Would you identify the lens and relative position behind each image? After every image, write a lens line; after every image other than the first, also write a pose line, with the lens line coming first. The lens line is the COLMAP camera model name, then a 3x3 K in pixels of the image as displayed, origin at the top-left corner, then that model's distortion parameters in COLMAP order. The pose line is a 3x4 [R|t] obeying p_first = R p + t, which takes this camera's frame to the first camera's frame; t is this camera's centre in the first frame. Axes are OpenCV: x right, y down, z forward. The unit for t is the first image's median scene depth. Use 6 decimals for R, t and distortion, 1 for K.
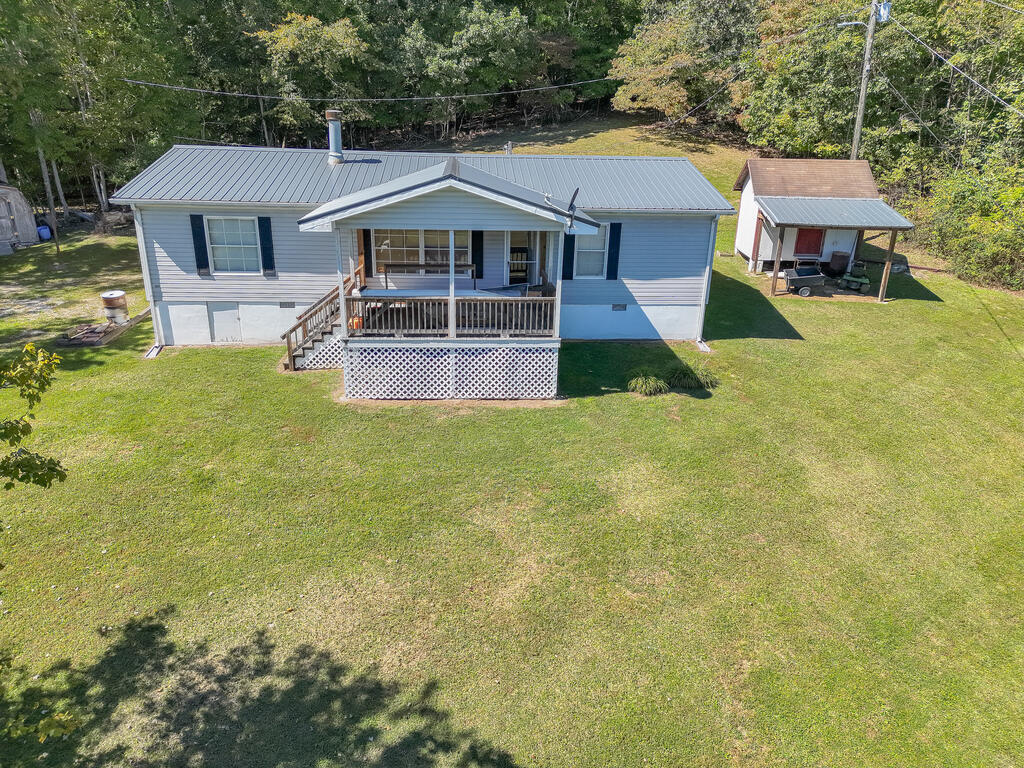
lens RADIAL K [[719.0, 0, 510.2], [0, 719.0, 380.5], [0, 0, 1]] dist [0.071934, -0.058789]
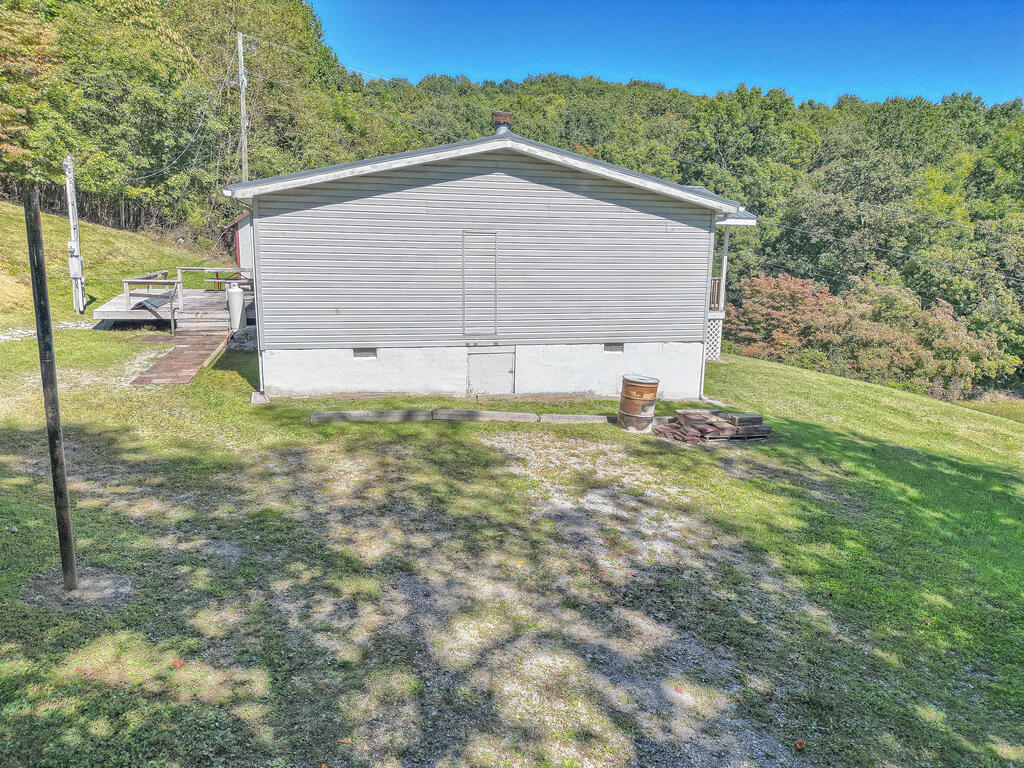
lens RADIAL K [[719.0, 0, 508.5], [0, 719.0, 383.8], [0, 0, 1]] dist [0.071934, -0.058789]
pose [[-0.185641, -0.212970, 0.959261, -1.218593], [0.305817, 0.915224, 0.262376, -0.337714], [-0.933816, 0.342067, -0.104773, 1.313831]]
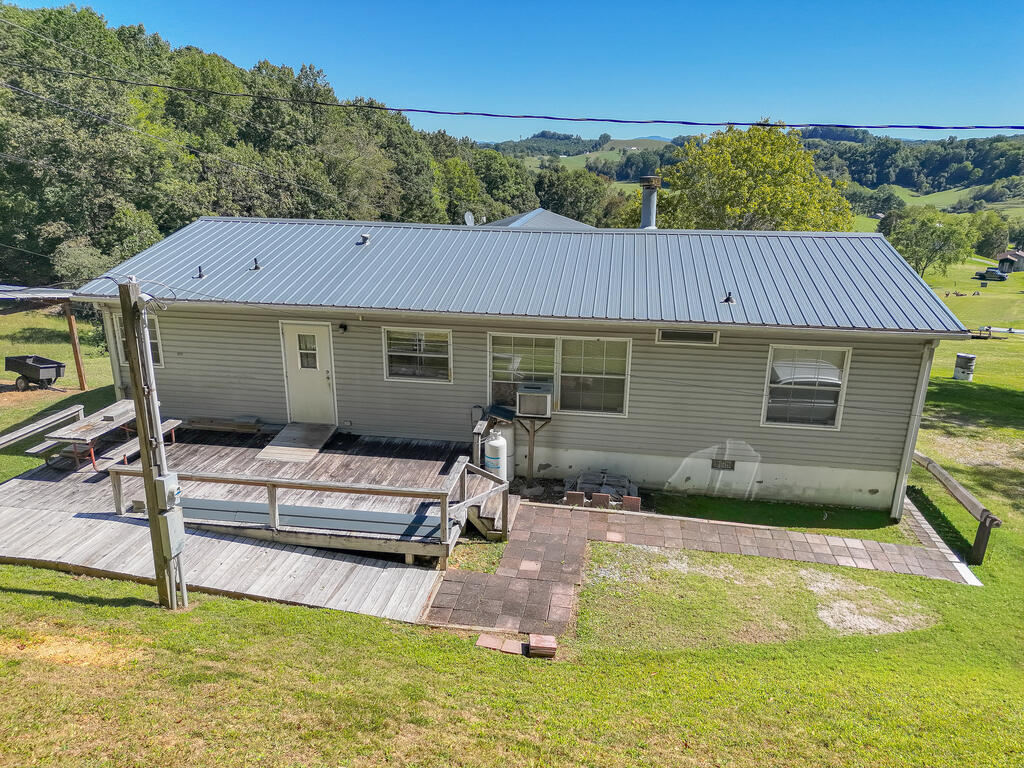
lens RADIAL K [[719.0, 0, 513.5], [0, 719.0, 386.3], [0, 0, 1]] dist [0.071934, -0.058789]
pose [[-0.977328, -0.093571, 0.189931, -0.302472], [0.039684, 0.800193, 0.598428, -0.751512], [-0.207977, 0.592398, -0.778338, 2.005236]]
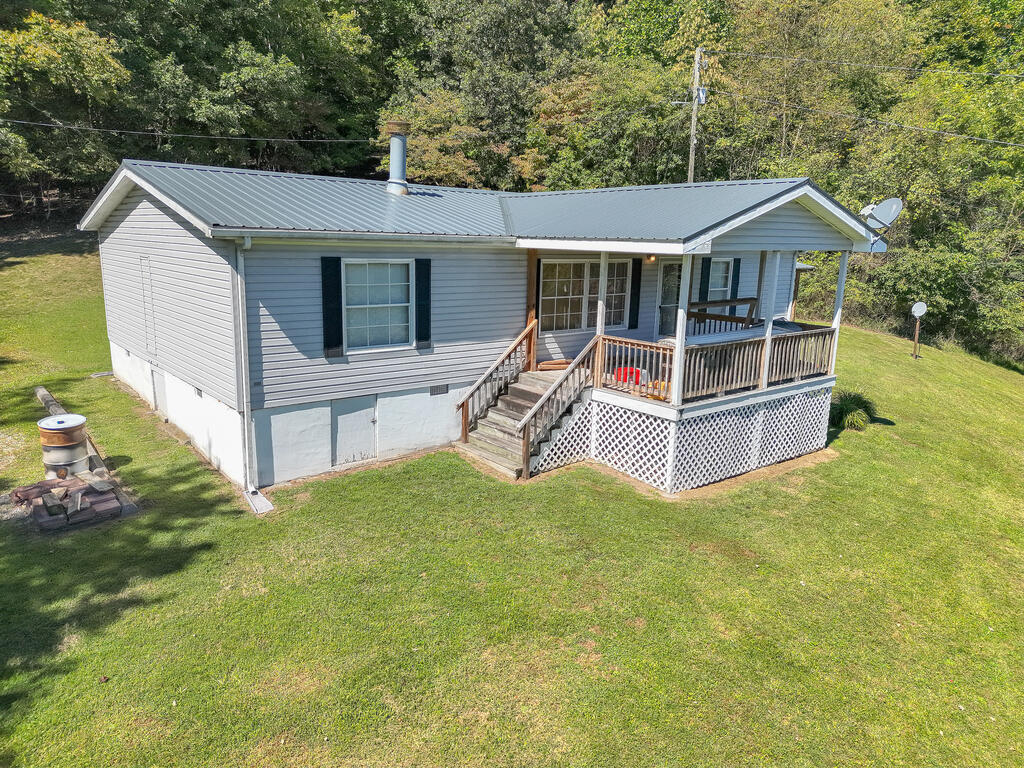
lens RADIAL K [[719.0, 0, 510.9], [0, 719.0, 382.2], [0, 0, 1]] dist [0.071934, -0.058789]
pose [[0.814040, -0.117022, 0.568898, -0.652735], [0.186902, 0.980171, -0.065817, -0.057086], [-0.549916, 0.159906, 0.819770, 0.433974]]
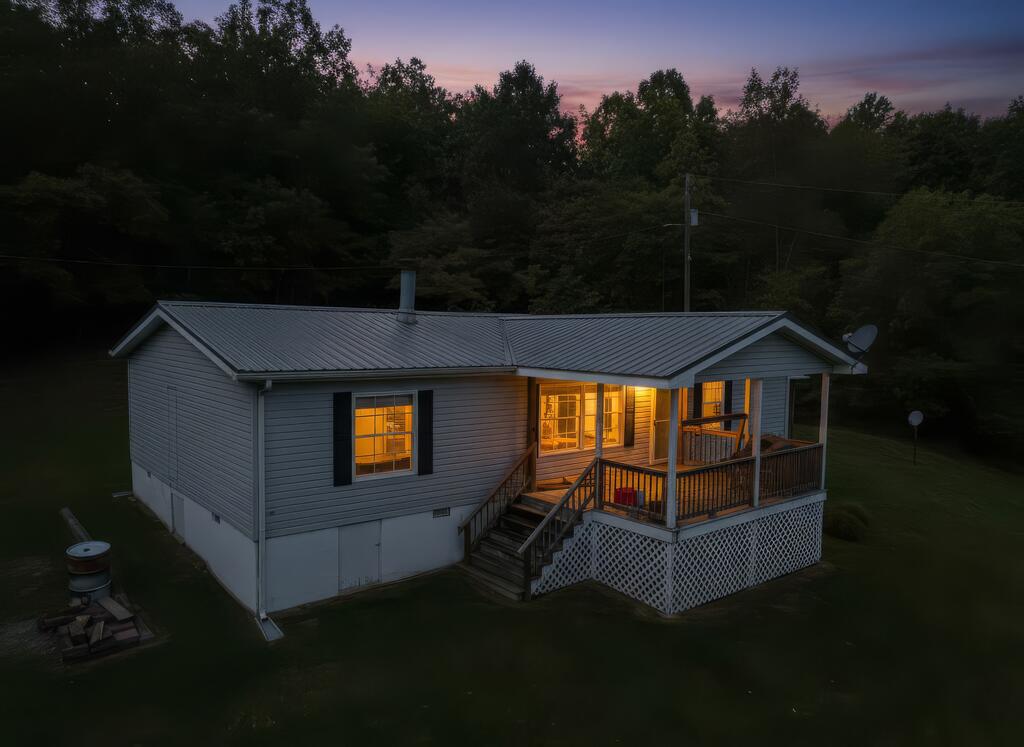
lens RADIAL K [[726.5, 0, 504.5], [0, 726.5, 380.4], [0, 0, 1]] dist [0.011577, 0.008079]
pose [[0.825955, -0.049467, 0.561561, -0.665374], [0.198276, 0.957986, -0.207242, -0.071836], [-0.527716, 0.282517, 0.801062, 0.392403]]
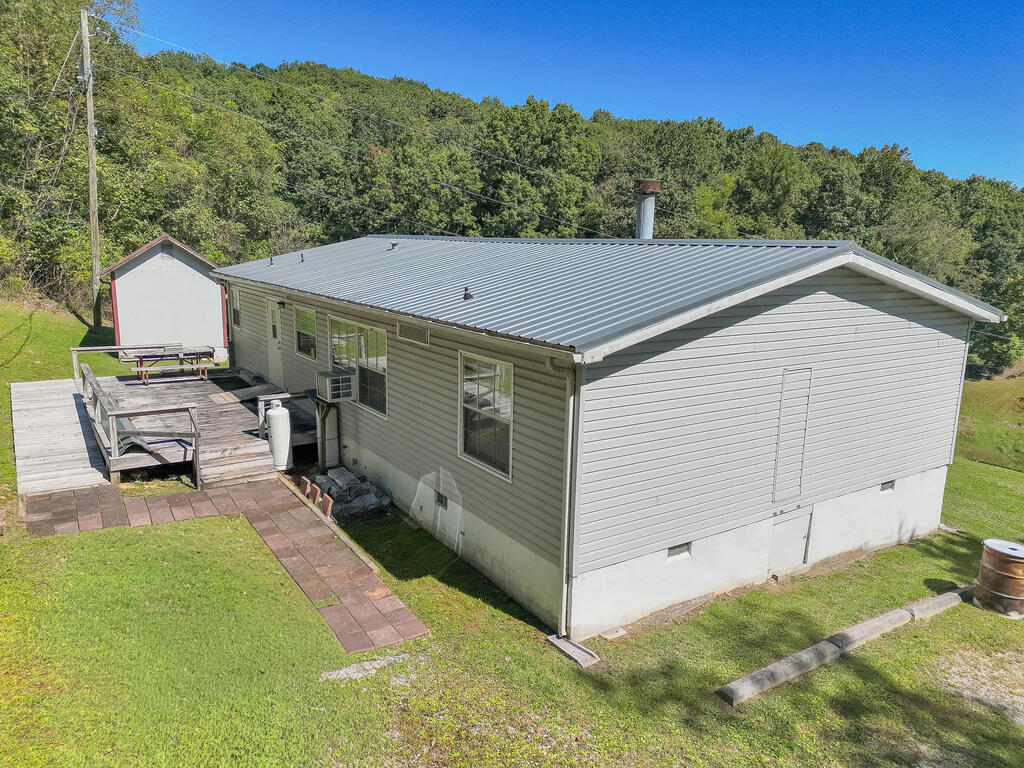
lens RADIAL K [[719.0, 0, 508.8], [0, 719.0, 385.3], [0, 0, 1]] dist [0.071934, -0.058789]
pose [[-0.503095, -0.201697, 0.840365, -0.856976], [0.254938, 0.894479, 0.367307, -0.531982], [-0.825774, 0.399031, -0.398588, 1.602375]]
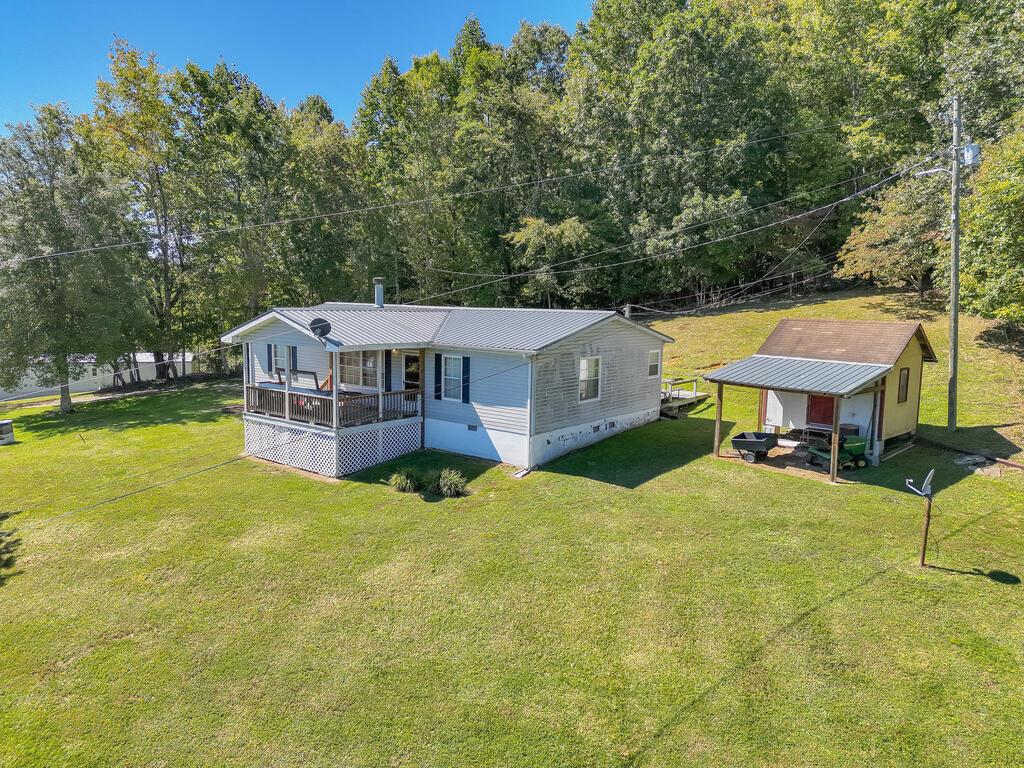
lens RADIAL K [[719.0, 0, 507.4], [0, 719.0, 378.0], [0, 0, 1]] dist [0.071934, -0.058789]
pose [[0.735793, 0.065072, -0.674073, 1.029772], [-0.226990, 0.961491, -0.154956, -0.013963], [0.638031, 0.267023, 0.722229, 0.194839]]
